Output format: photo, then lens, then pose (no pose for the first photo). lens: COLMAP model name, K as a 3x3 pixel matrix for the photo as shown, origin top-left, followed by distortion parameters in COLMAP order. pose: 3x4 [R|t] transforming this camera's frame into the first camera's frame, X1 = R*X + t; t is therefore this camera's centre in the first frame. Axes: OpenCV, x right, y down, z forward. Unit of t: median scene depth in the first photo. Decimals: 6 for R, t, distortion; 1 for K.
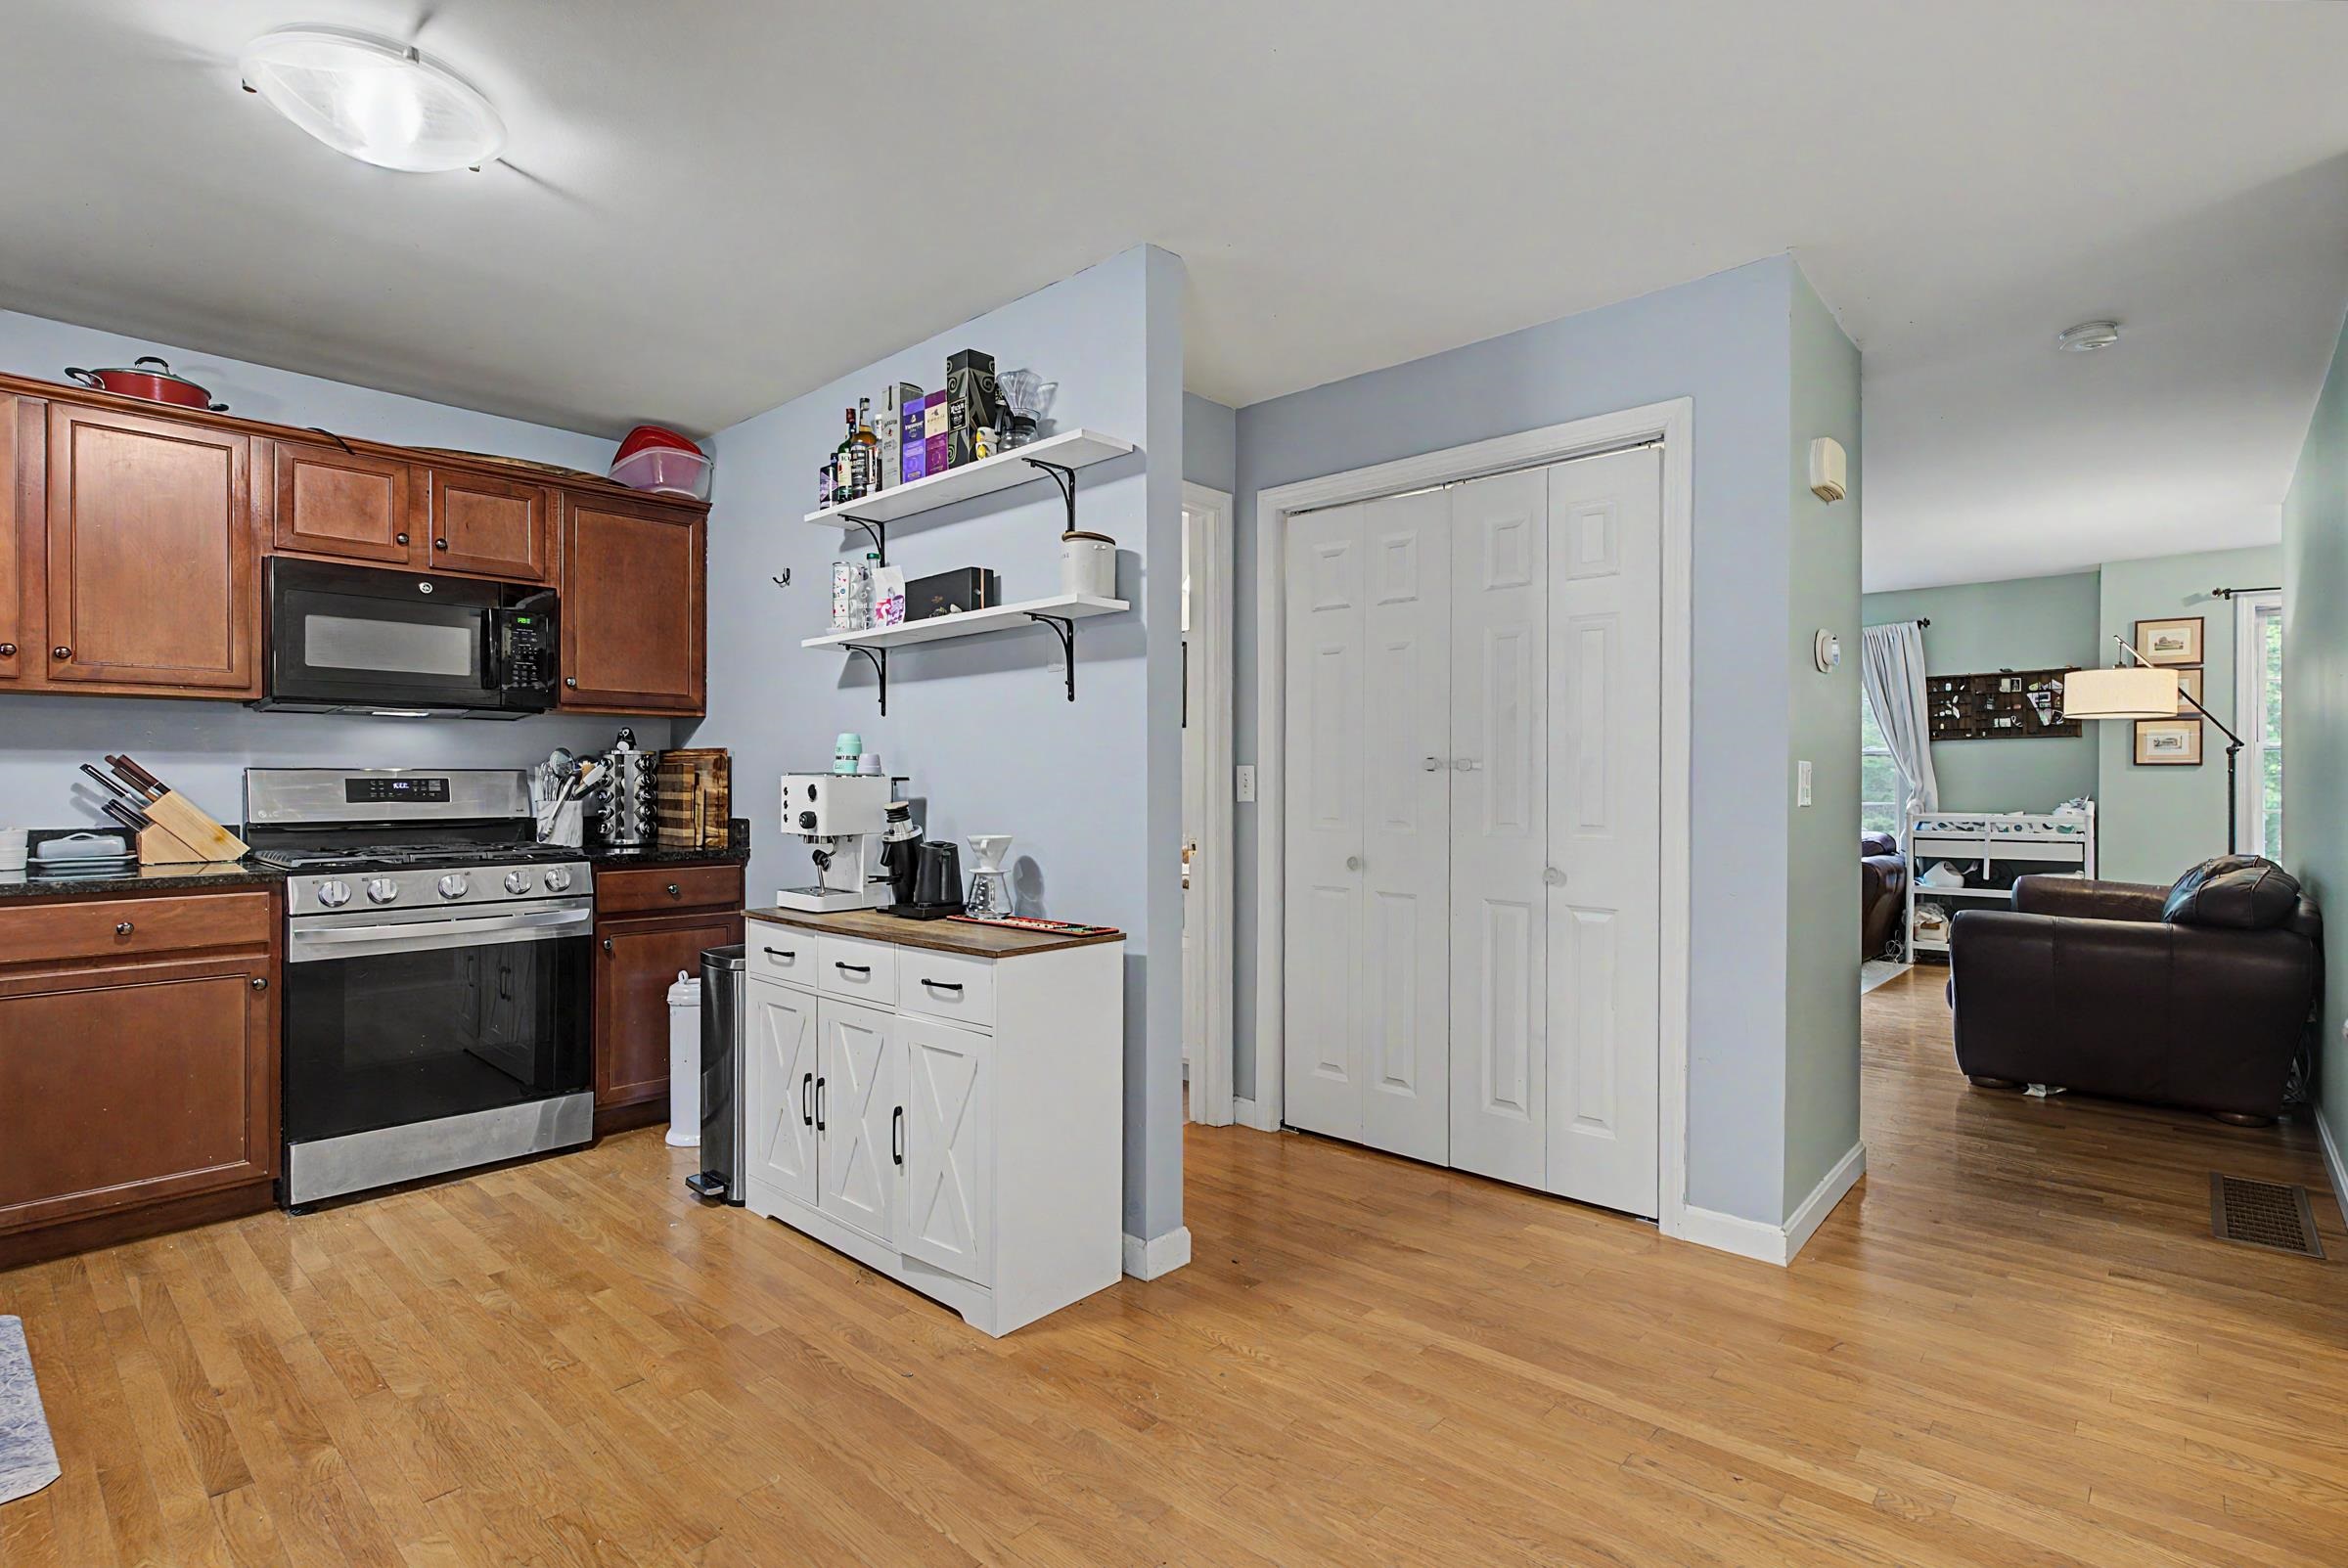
lens RADIAL K [[1141.7, 0, 1174.6], [0, 1141.7, 781.3], [0, 0, 1]] dist [-0.012823, 0.003529]
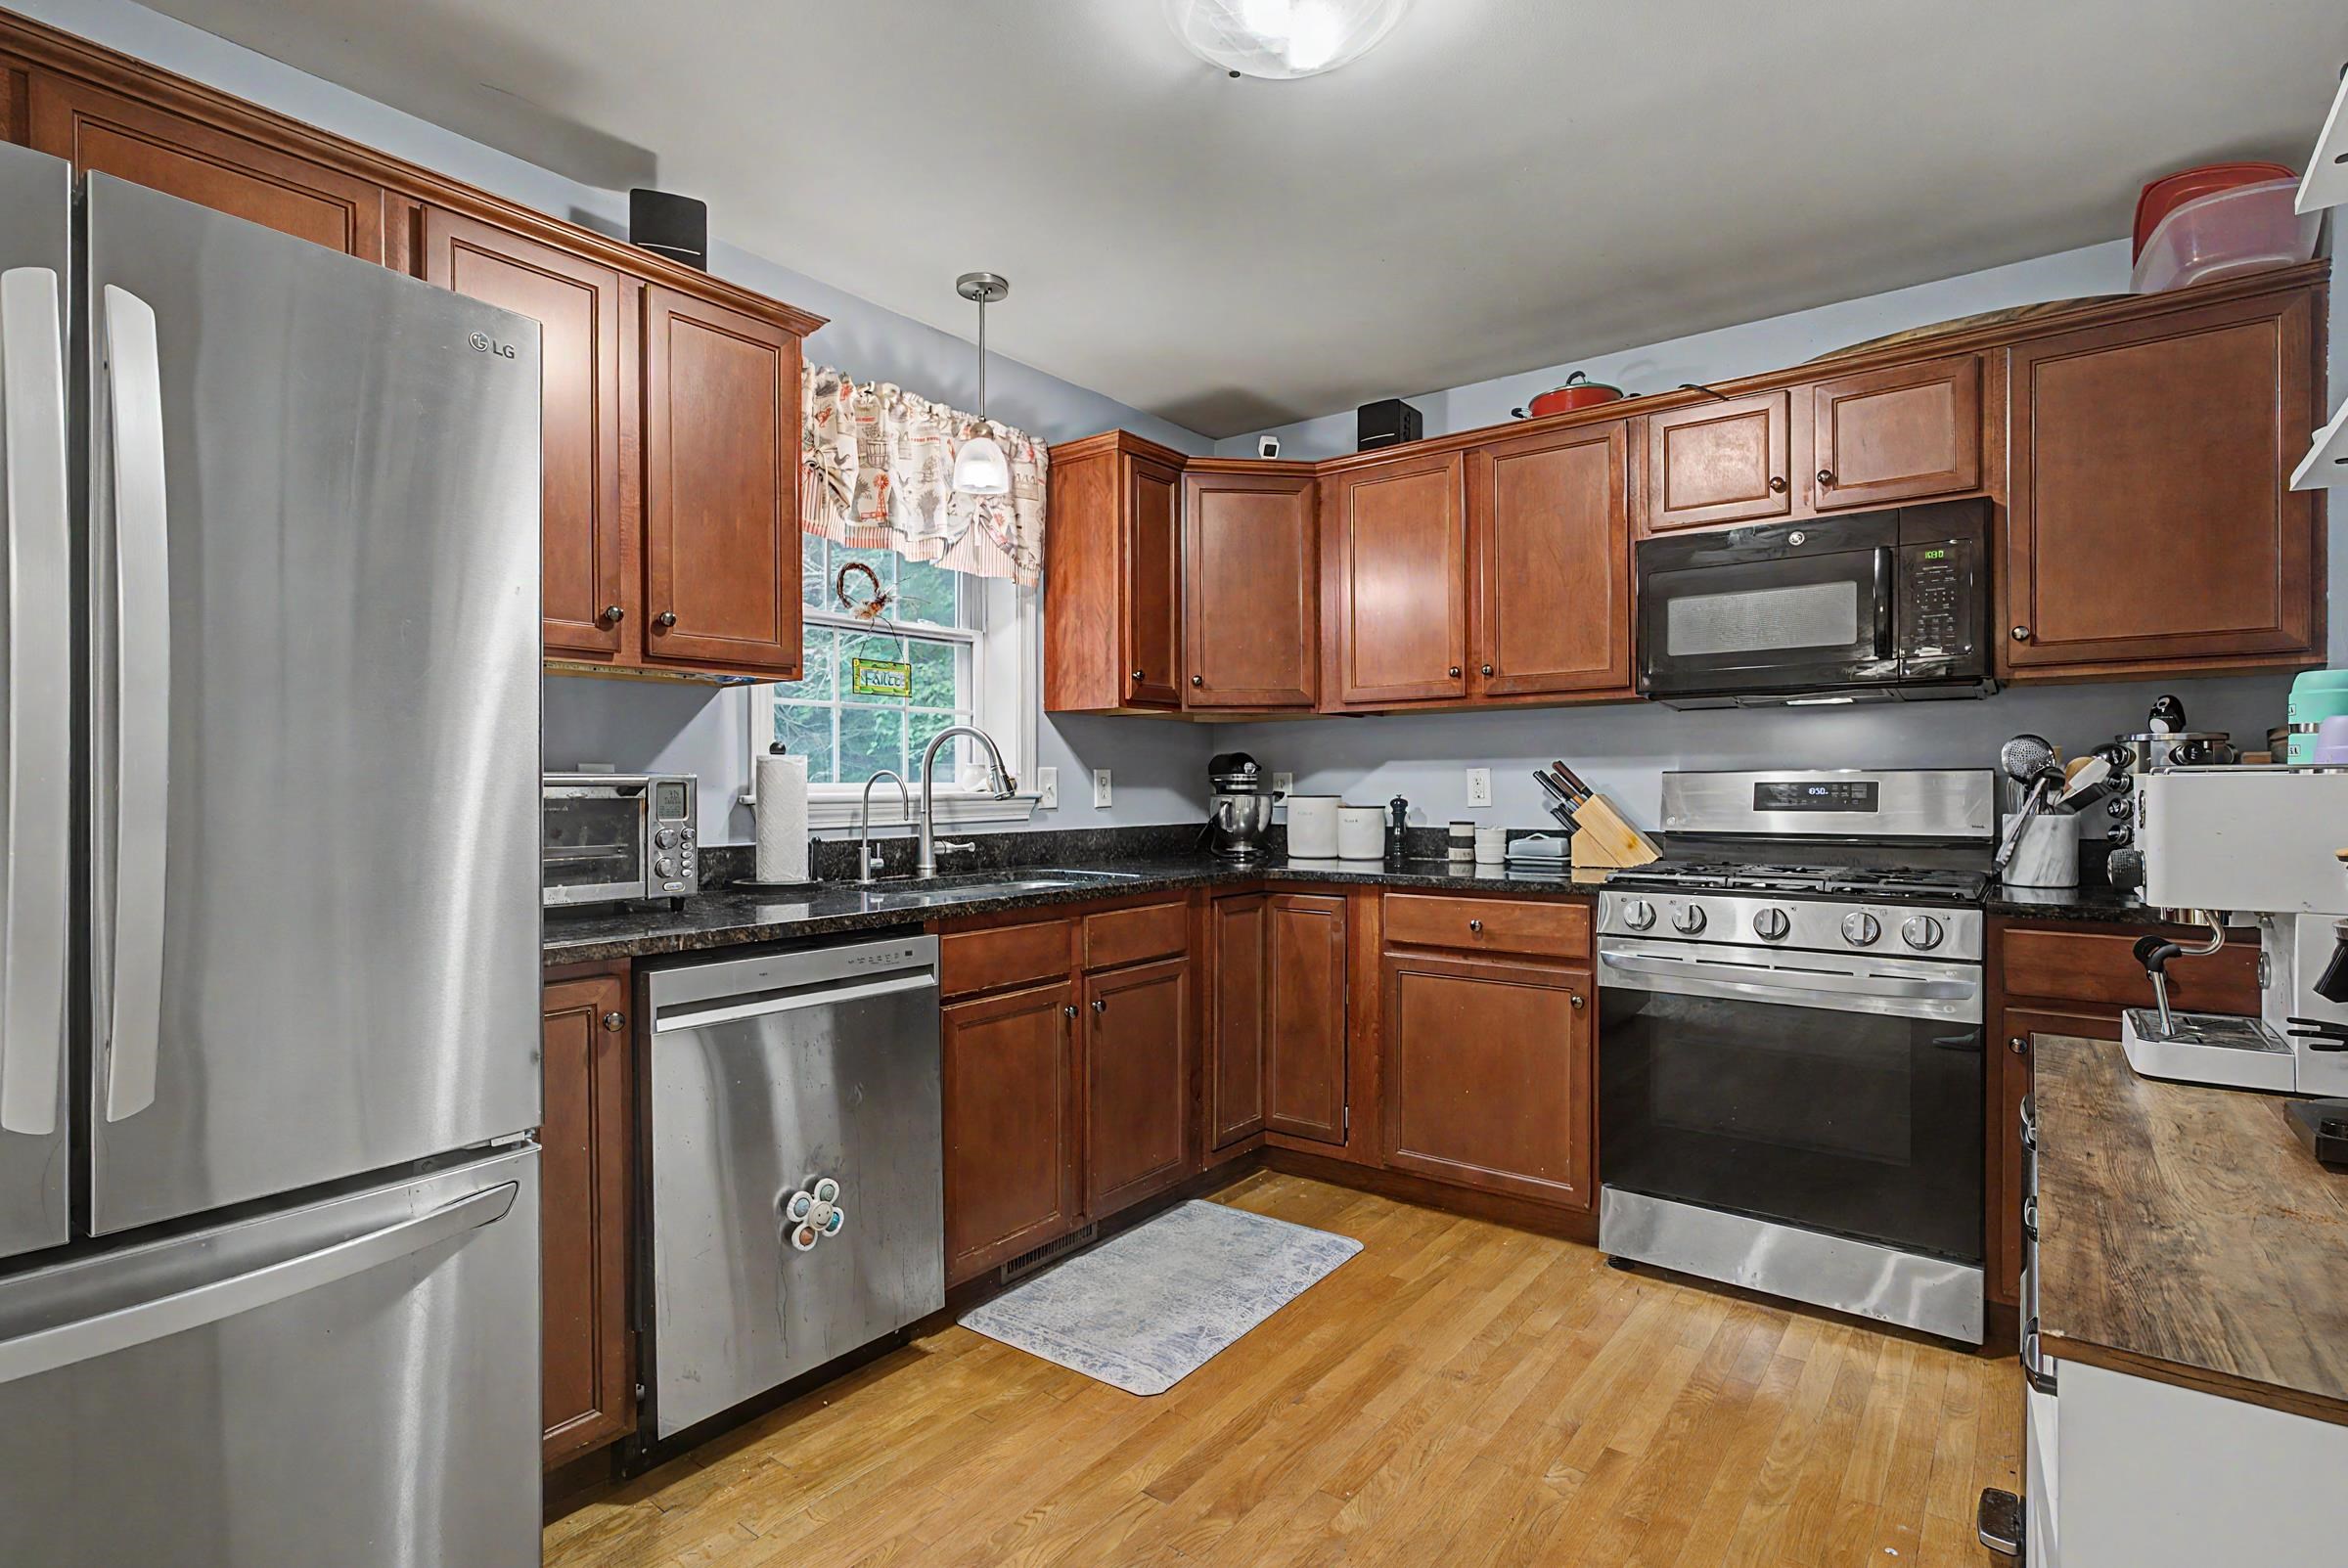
lens RADIAL K [[1141.7, 0, 1180.8], [0, 1141.7, 794.1], [0, 0, 1]] dist [-0.012823, 0.003529]
pose [[0.079301, 0.005398, -0.996836, 0.101785], [0.002746, 0.999980, 0.005633, 0.000490], [0.996847, -0.003184, 0.079285, 0.581447]]
